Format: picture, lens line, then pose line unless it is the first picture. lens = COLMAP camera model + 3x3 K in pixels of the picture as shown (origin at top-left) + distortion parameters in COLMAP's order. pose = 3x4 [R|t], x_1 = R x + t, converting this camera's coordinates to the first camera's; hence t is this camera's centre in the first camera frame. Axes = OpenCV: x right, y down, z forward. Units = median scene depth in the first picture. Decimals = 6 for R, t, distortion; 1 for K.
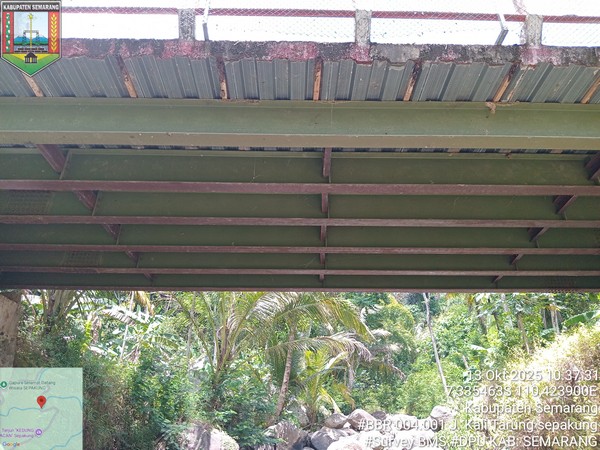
lens RADIAL K [[456.2, 0, 298.1], [0, 456.2, 223.5], [0, 0, 1]] dist [0.009367, 0.001216]
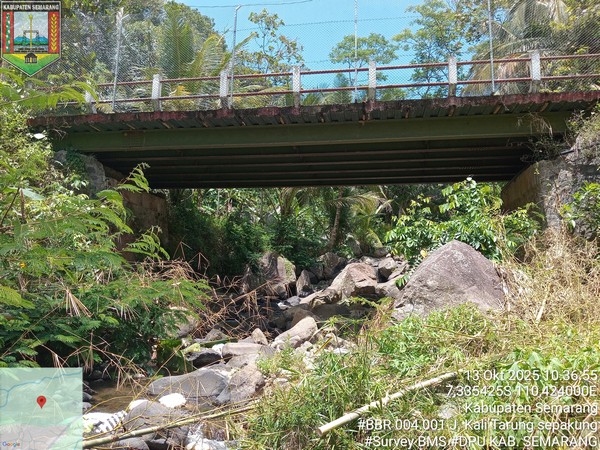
lens RADIAL K [[456.2, 0, 301.3], [0, 456.2, 225.2], [0, 0, 1]] dist [0.009367, 0.001216]
pose [[0.984361, -0.006012, -0.176059, 0.177879], [0.066243, 0.938697, 0.338319, -0.189750], [0.163232, -0.344691, 0.924415, -0.427912]]
